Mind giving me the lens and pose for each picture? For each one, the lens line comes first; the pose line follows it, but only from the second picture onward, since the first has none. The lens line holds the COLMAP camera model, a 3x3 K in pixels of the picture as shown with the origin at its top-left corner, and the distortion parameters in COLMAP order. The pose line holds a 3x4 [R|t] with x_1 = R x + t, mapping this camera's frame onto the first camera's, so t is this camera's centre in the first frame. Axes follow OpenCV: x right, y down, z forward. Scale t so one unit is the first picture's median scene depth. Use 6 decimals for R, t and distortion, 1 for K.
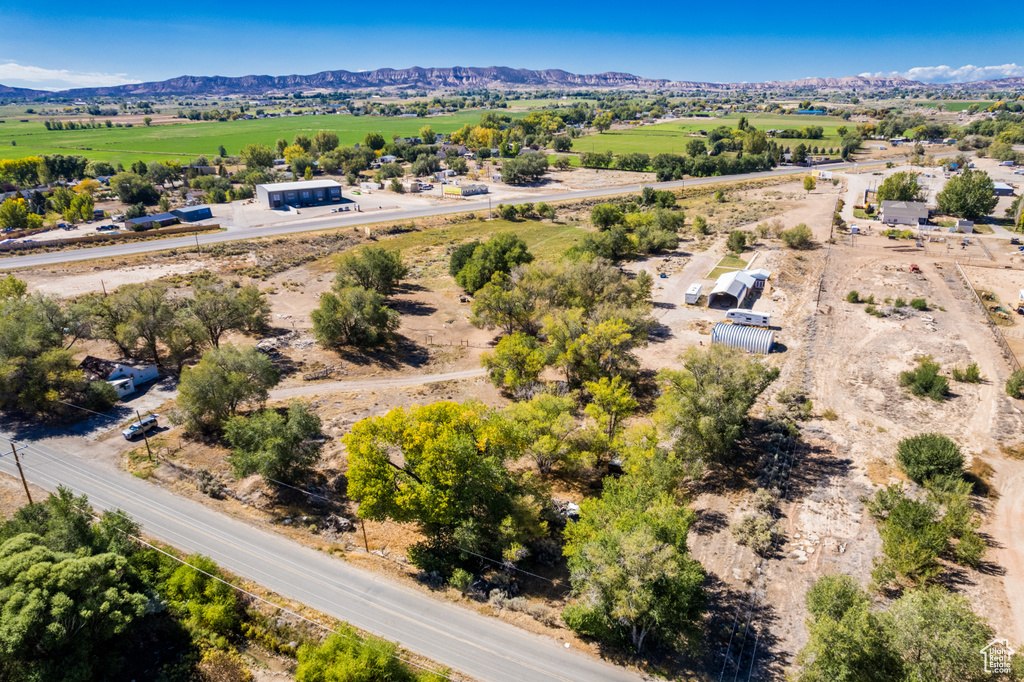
lens RADIAL K [[657.9, 0, 512.0], [0, 657.9, 341.0], [0, 0, 1]] dist [-0.081021, 0.079461]
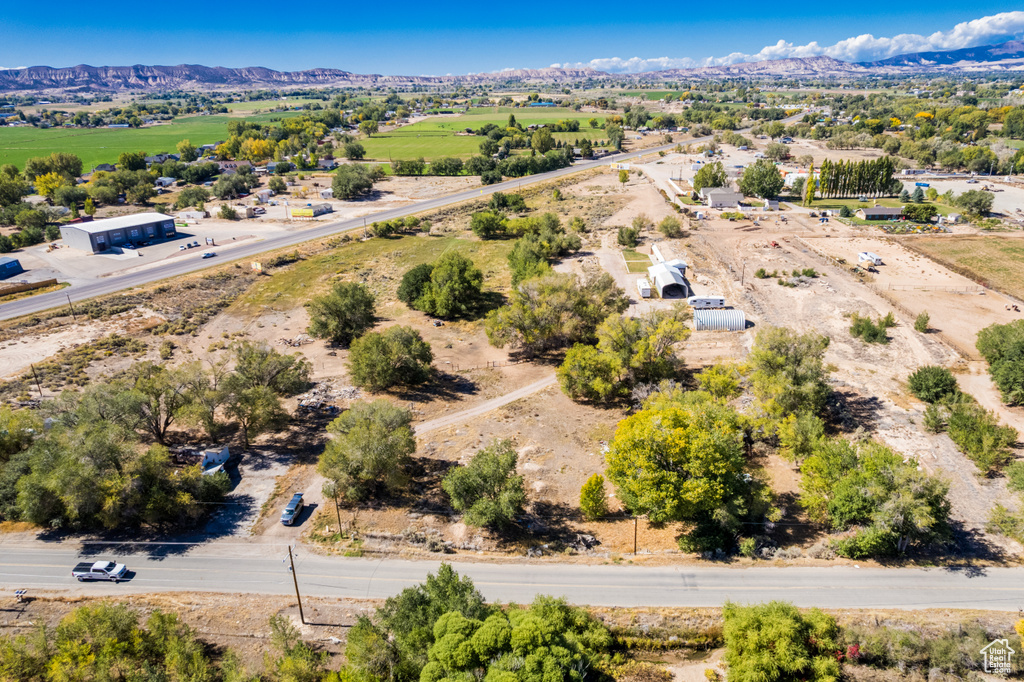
lens RADIAL K [[673.3, 0, 512.0], [0, 673.3, 341.0], [0, 0, 1]] dist [-0.077886, 0.075839]
pose [[0.918310, -0.157810, 0.363046, -0.139264], [0.158351, 0.986972, 0.028480, -0.019035], [-0.362810, 0.031335, 0.931336, -0.001484]]
